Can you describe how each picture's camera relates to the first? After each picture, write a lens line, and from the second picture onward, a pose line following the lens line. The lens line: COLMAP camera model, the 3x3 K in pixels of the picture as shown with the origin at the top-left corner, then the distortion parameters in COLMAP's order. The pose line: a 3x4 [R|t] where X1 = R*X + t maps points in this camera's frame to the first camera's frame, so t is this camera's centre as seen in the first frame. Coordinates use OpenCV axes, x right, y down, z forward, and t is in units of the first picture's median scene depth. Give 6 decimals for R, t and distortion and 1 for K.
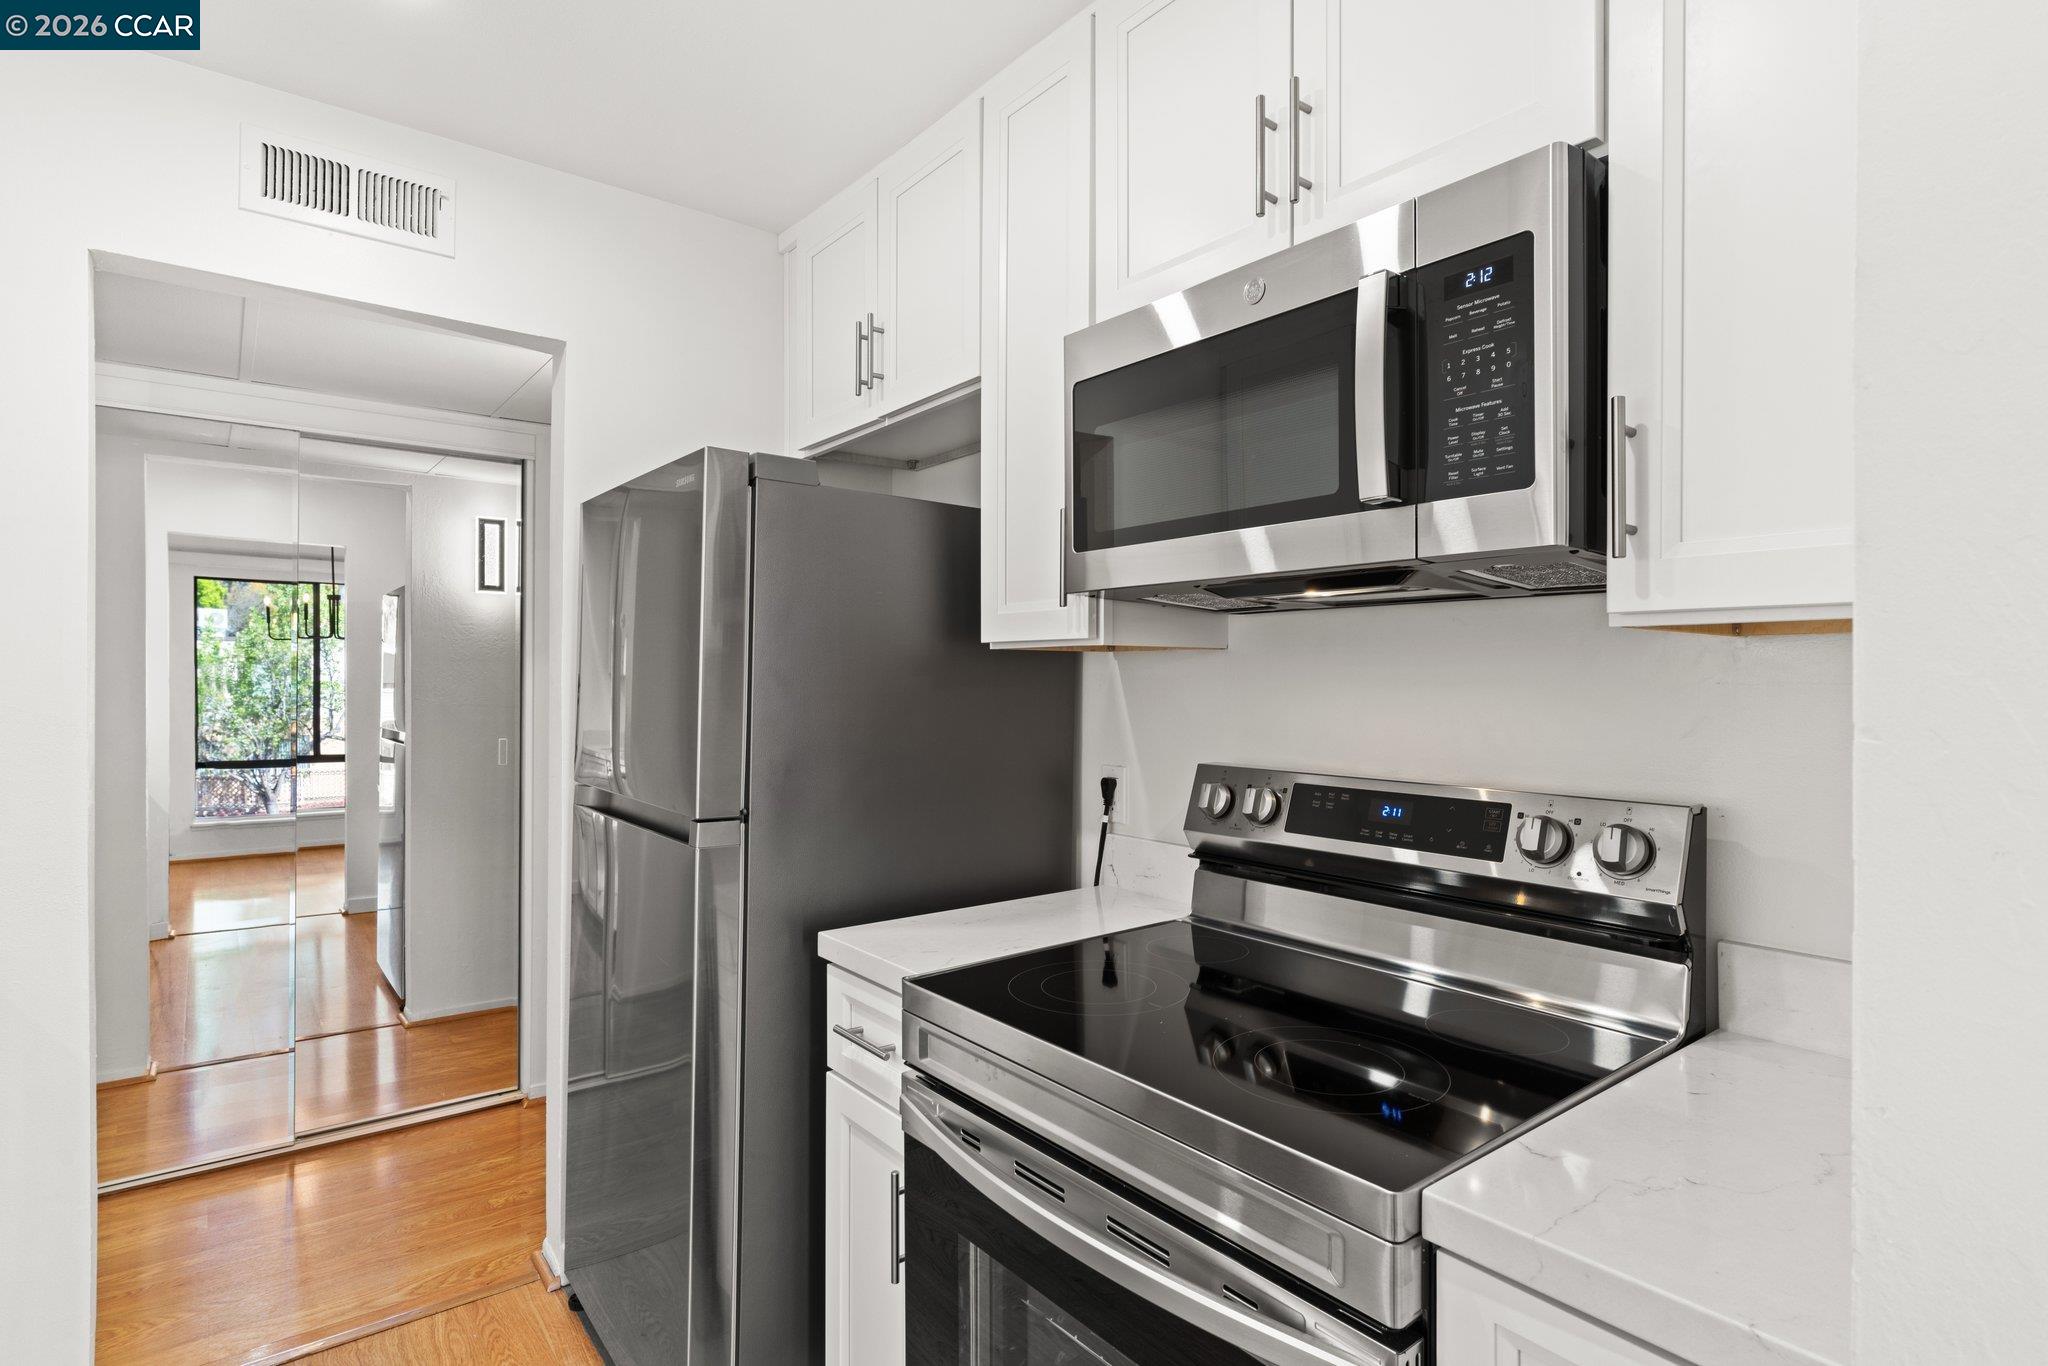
lens RADIAL K [[1061.9, 0, 1024.0], [0, 1061.9, 683.0], [0, 0, 1]] dist [-0.001685, -0.000006]
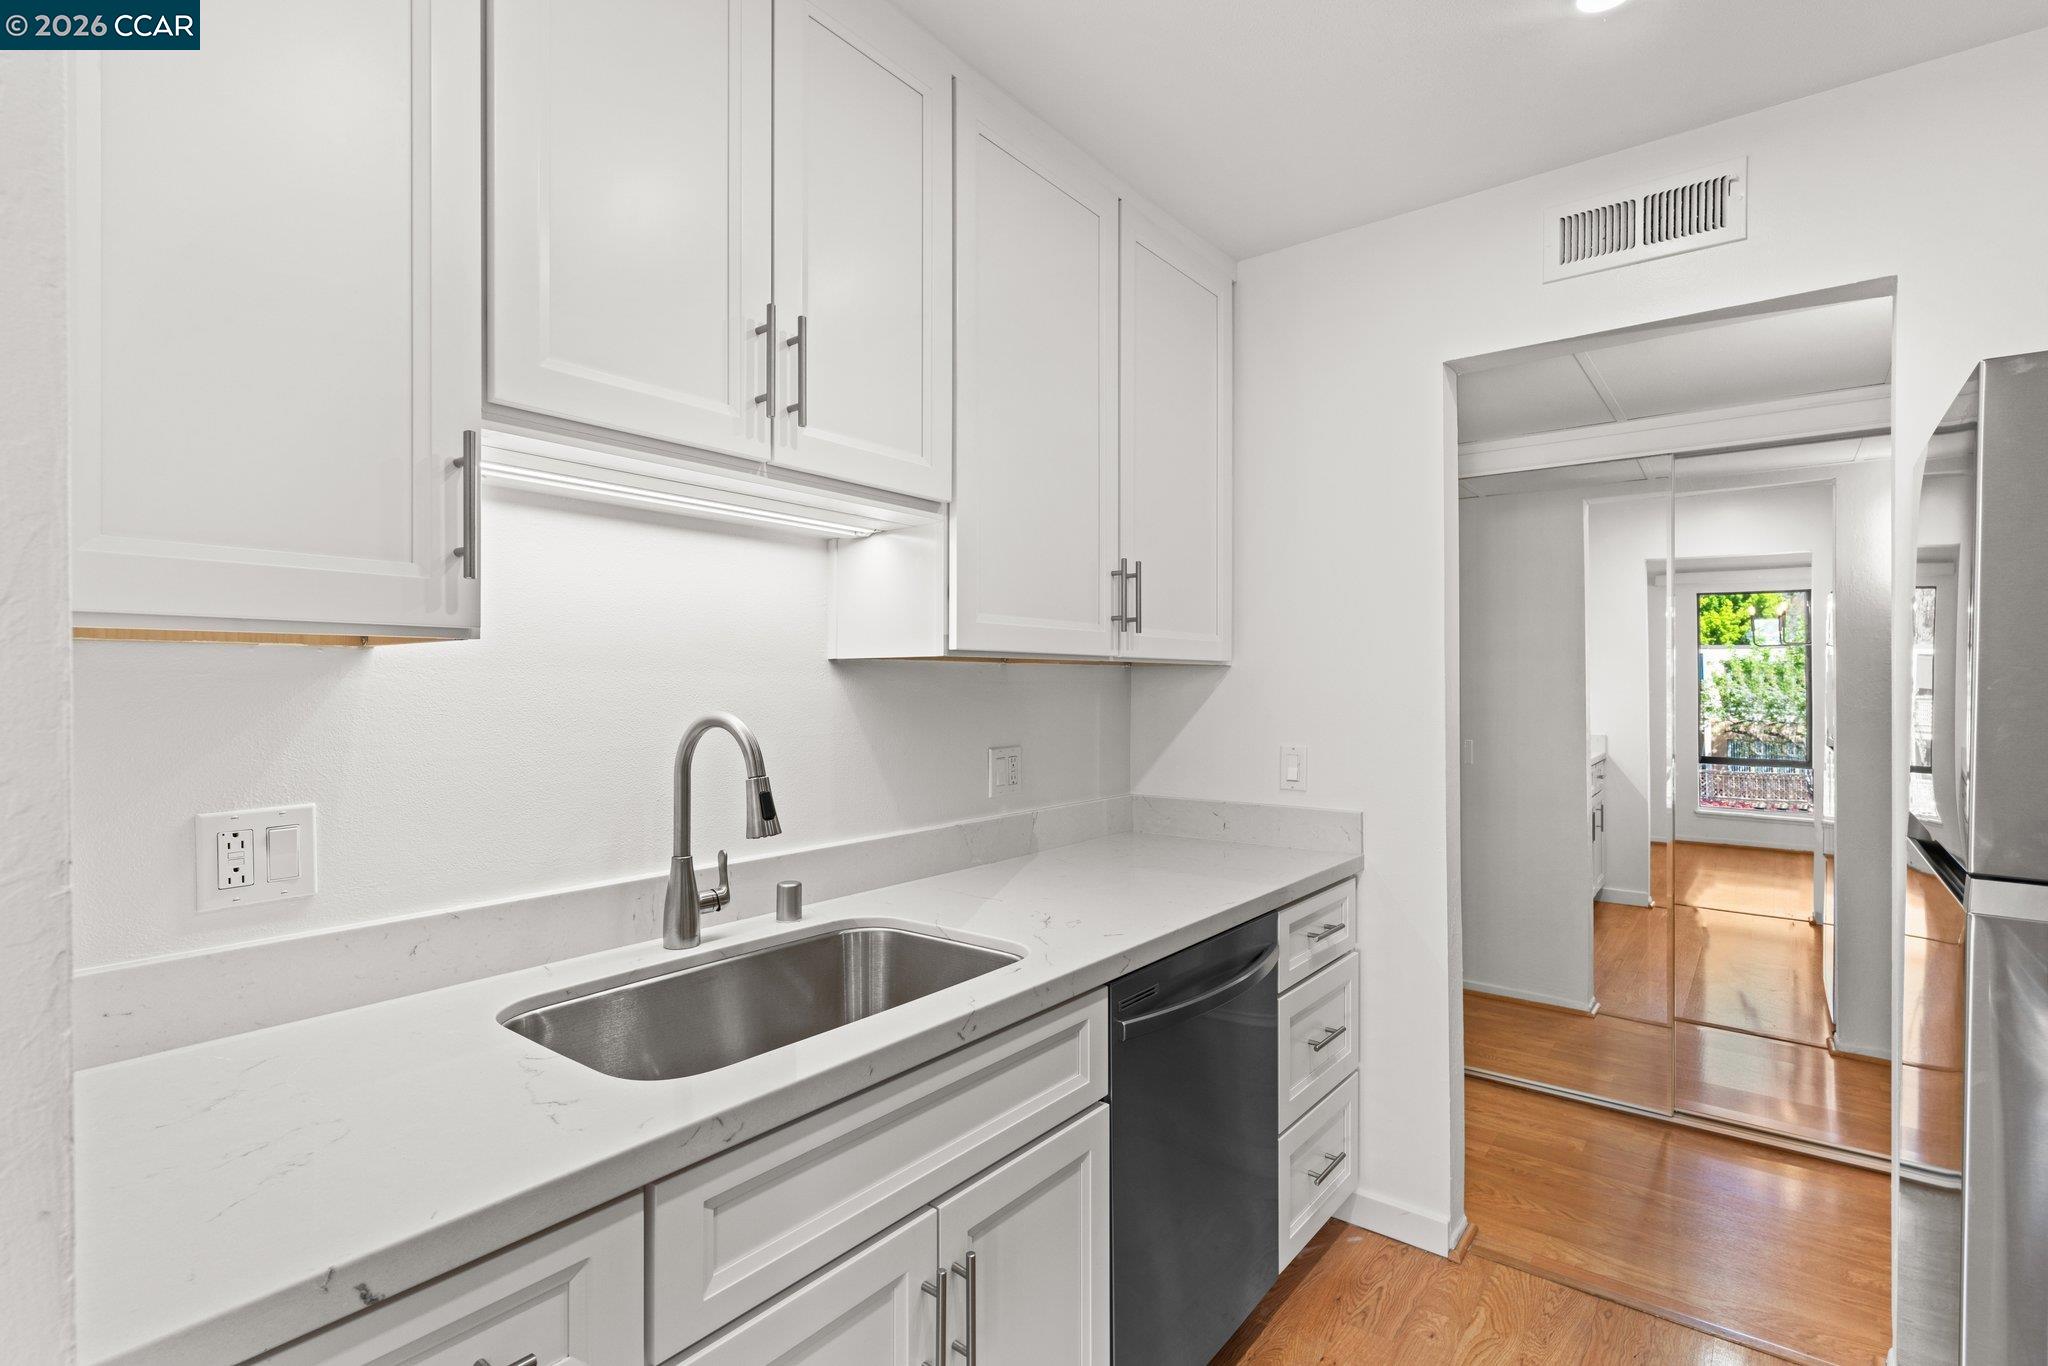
lens RADIAL K [[982.1, 0, 1024.0], [0, 982.1, 683.0], [0, 0, 1]] dist [0.029522, 0.000051]
pose [[0.253308, -0.002775, -0.967382, 0.124436], [-0.002206, 0.999992, -0.003446, 0.001911], [0.967383, 0.003007, 0.253300, 0.107966]]
